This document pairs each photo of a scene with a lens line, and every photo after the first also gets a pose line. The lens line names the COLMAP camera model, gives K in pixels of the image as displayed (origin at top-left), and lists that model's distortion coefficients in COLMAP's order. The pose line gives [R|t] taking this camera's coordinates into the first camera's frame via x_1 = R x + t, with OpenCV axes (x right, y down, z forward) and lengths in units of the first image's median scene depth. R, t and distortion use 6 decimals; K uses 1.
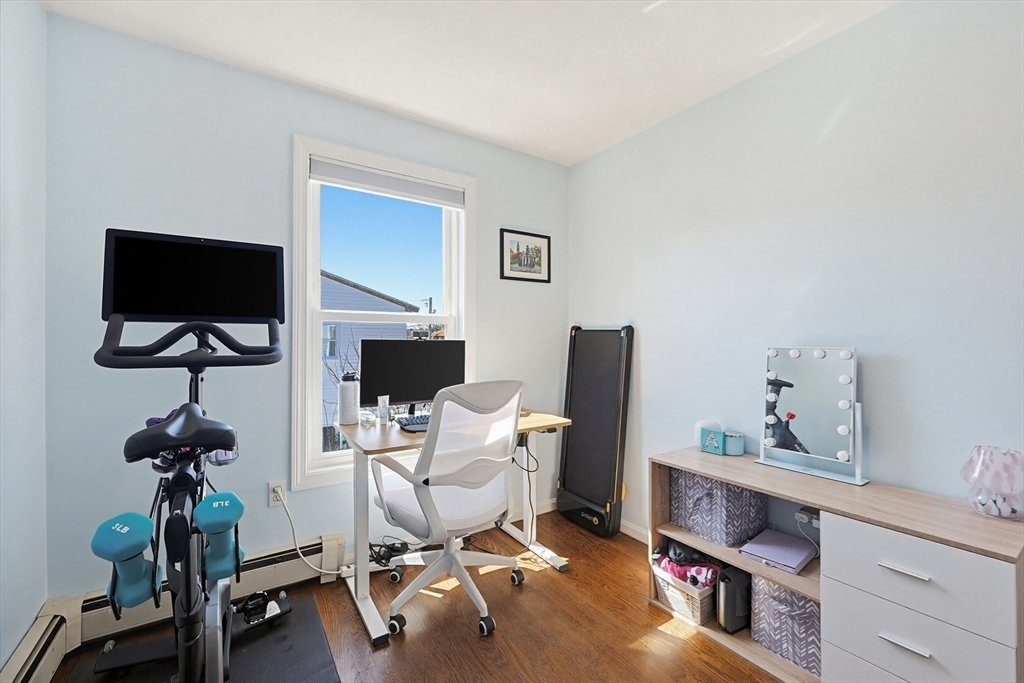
lens RADIAL K [[440.9, 0, 516.3], [0, 440.9, 346.9], [0, 0, 1]] dist [0.001143, -0.000074]
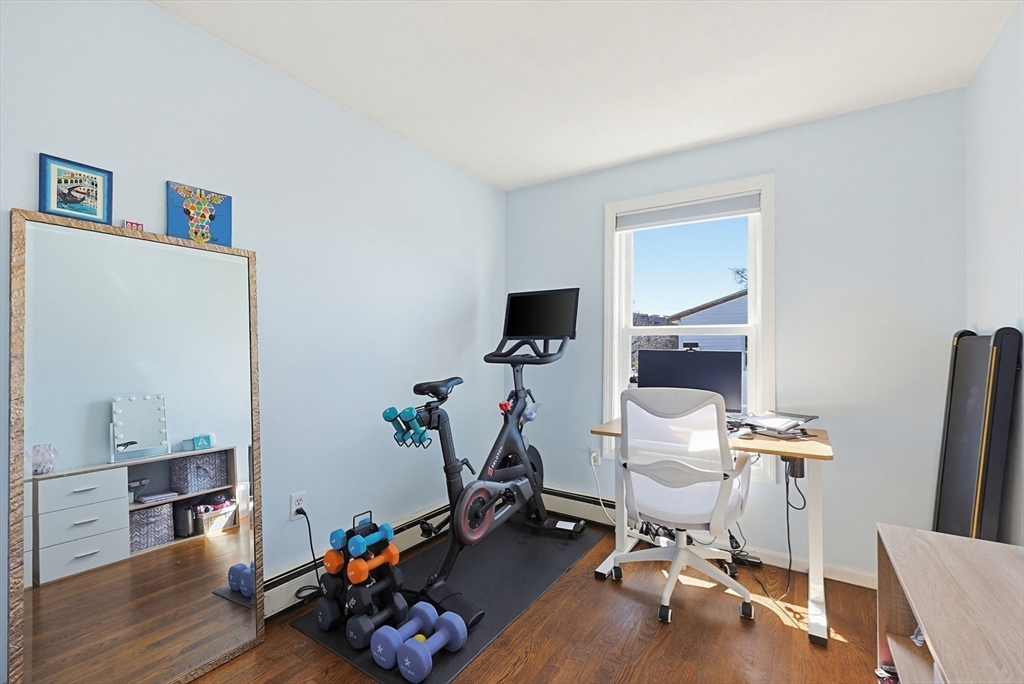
lens RADIAL K [[440.9, 0, 516.3], [0, 440.9, 347.4], [0, 0, 1]] dist [0.001143, -0.000074]
pose [[0.383449, -0.002534, -0.923559, 0.680767], [-0.019913, 0.999741, -0.011011, -0.002824], [0.923347, 0.022613, 0.383299, 0.203815]]
